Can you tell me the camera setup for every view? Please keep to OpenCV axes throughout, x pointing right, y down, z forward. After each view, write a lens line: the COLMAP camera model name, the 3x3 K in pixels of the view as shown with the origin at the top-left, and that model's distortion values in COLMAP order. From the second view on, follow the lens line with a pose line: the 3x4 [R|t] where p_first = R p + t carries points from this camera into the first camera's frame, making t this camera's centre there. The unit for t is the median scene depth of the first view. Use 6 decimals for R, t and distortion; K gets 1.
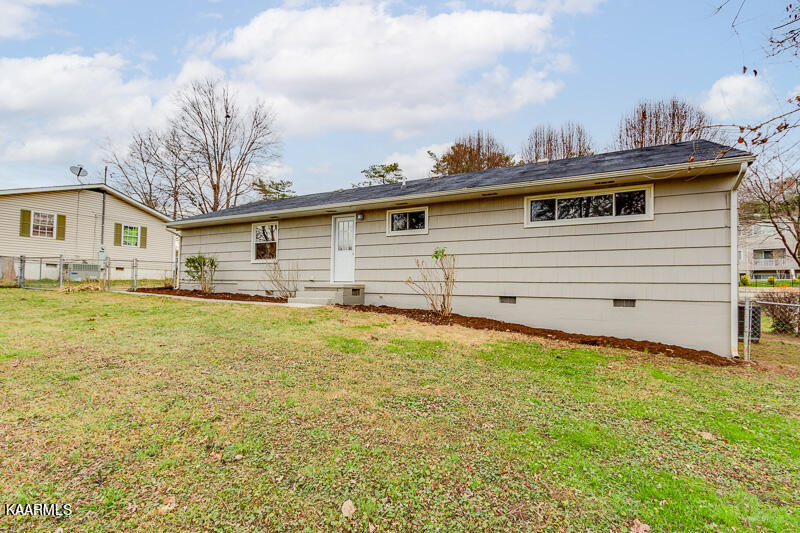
lens RADIAL K [[380.5, 0, 399.6], [0, 380.5, 264.7], [0, 0, 1]] dist [0.006080, -0.000289]
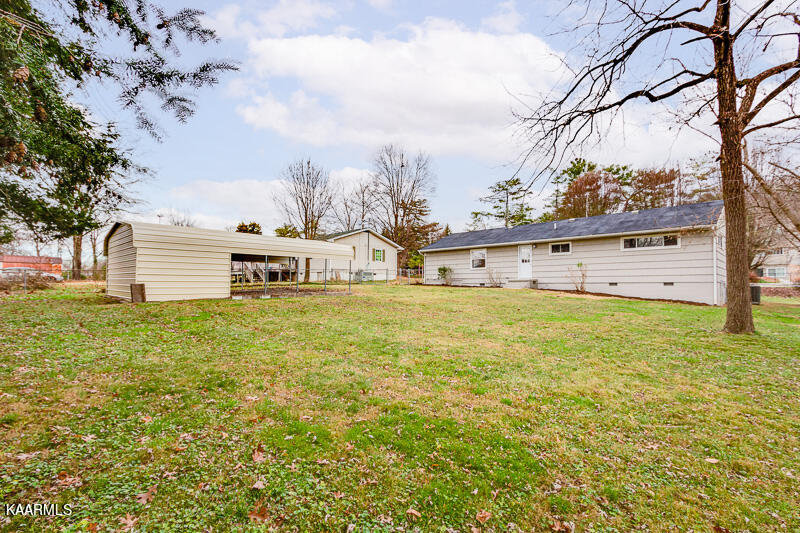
lens RADIAL K [[380.5, 0, 400.2], [0, 380.5, 271.4], [0, 0, 1]] dist [0.006080, -0.000289]
pose [[0.961349, -0.023621, -0.274317, -0.250684], [0.027867, 0.999544, 0.011593, -0.035525], [0.273918, -0.018790, 0.961569, -1.237831]]
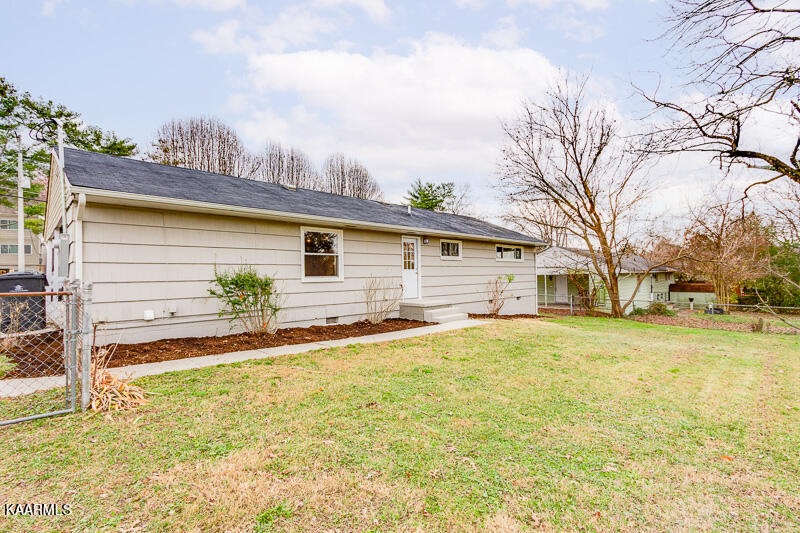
lens RADIAL K [[380.5, 0, 399.7], [0, 380.5, 268.1], [0, 0, 1]] dist [0.006080, -0.000289]
pose [[0.272192, 0.039019, 0.961452, -1.274730], [0.022545, 0.998645, -0.046911, 0.009006], [-0.961979, 0.034444, 0.270943, 0.795296]]
